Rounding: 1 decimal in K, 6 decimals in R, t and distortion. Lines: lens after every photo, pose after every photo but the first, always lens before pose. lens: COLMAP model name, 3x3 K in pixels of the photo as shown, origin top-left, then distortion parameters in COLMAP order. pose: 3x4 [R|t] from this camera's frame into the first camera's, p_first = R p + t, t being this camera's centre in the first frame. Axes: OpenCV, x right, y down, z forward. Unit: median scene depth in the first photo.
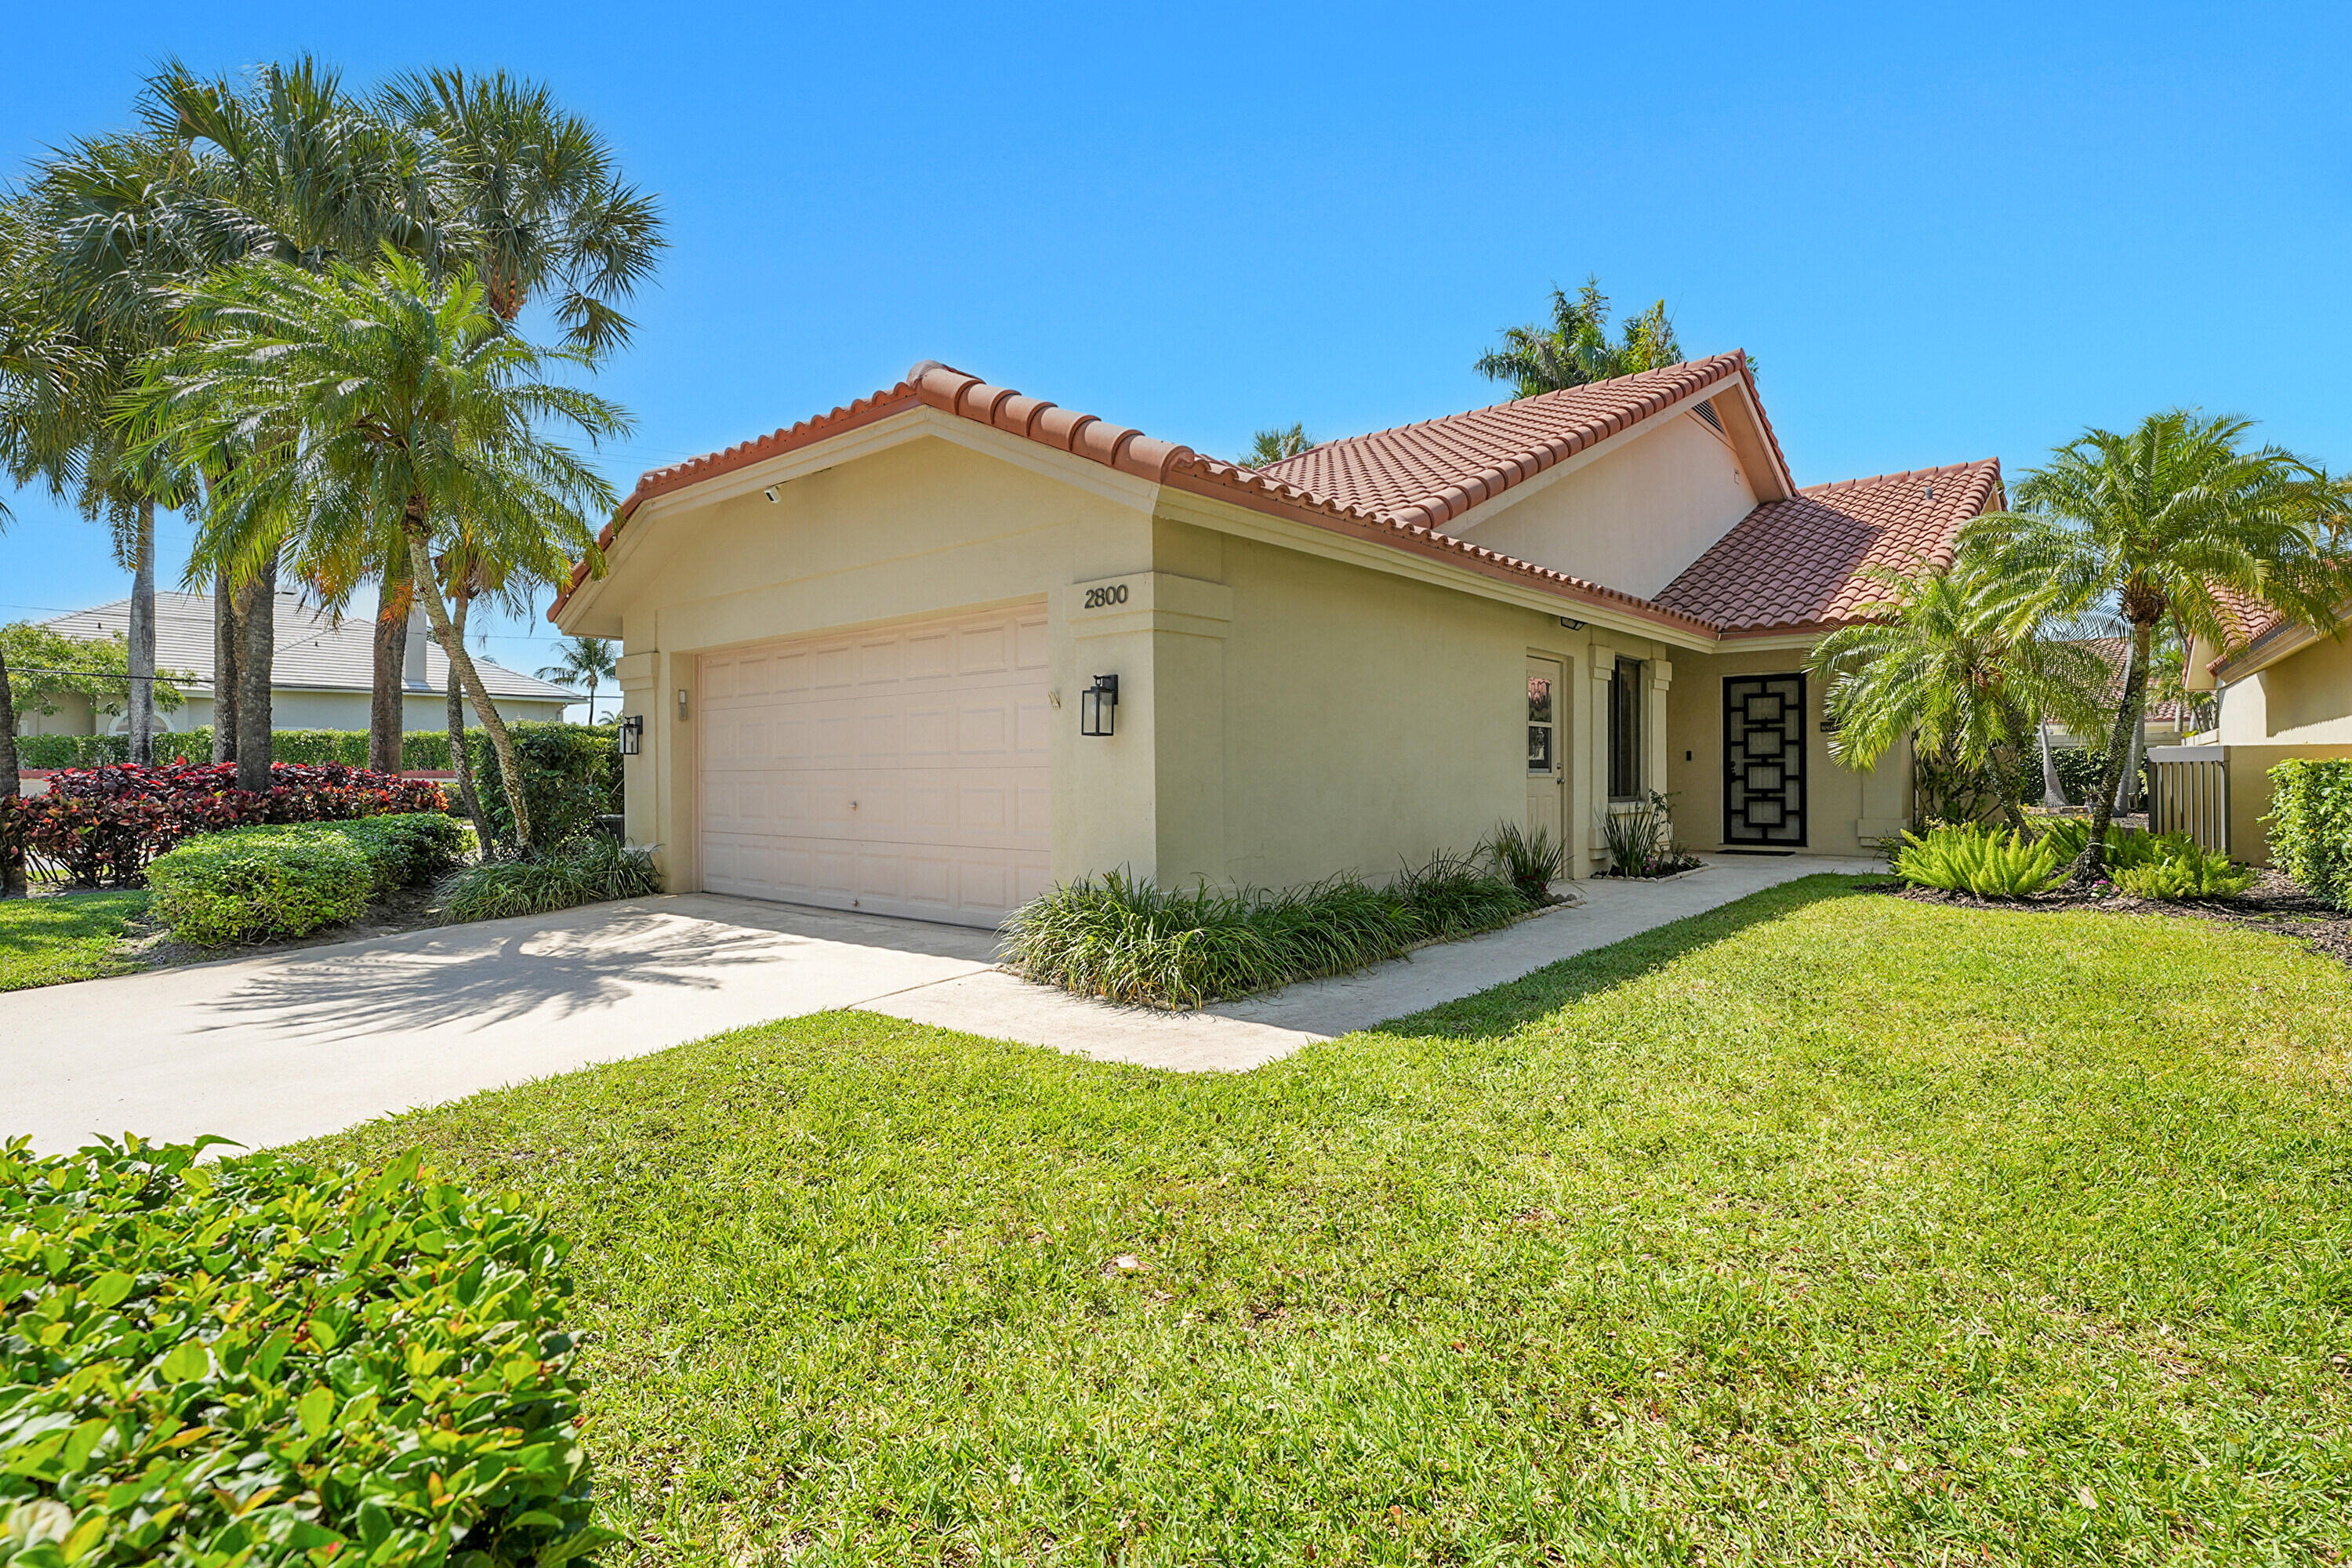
lens RADIAL K [[1149.7, 0, 1176.0], [0, 1149.7, 784.0], [0, 0, 1]] dist [-0.001442, -0.000134]
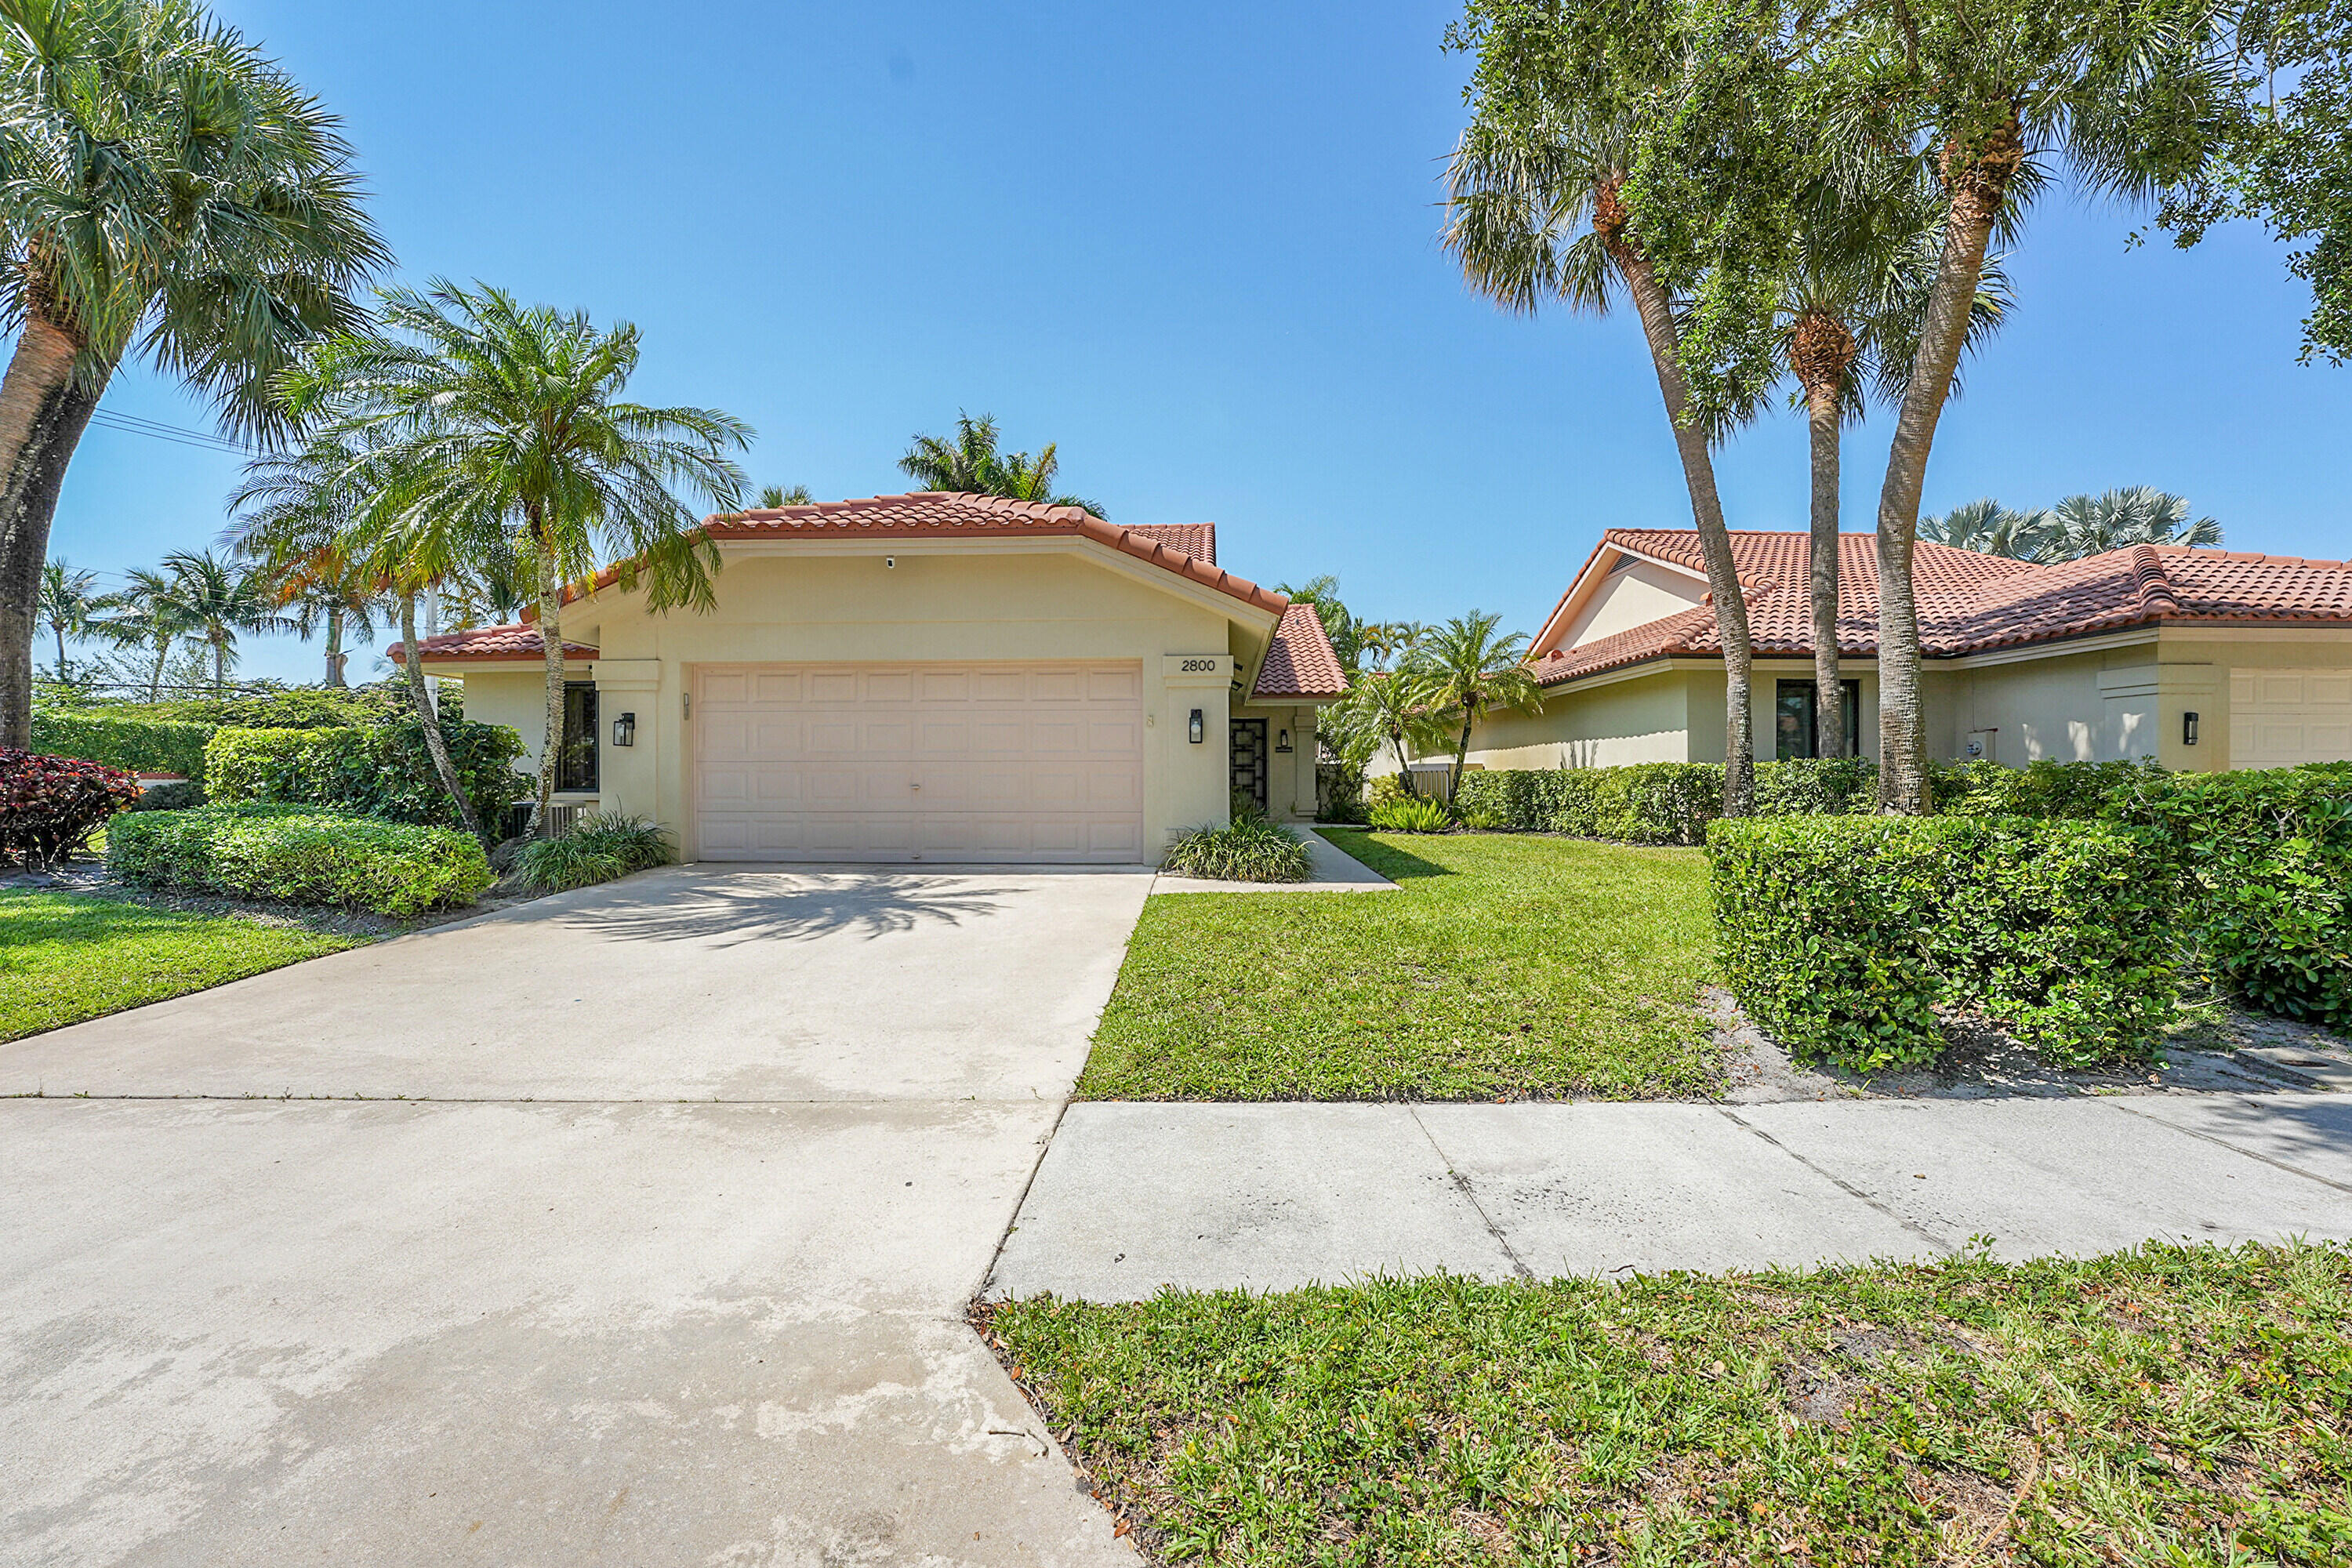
lens RADIAL K [[953.0, 0, 1176.0], [0, 953.0, 784.0], [0, 0, 1]] dist [-0.000771, 0.000421]
pose [[0.790059, 0.003145, 0.613022, -0.611051], [0.002561, 0.999961, -0.008432, 0.020928], [-0.613025, 0.008232, 0.790021, -0.094005]]
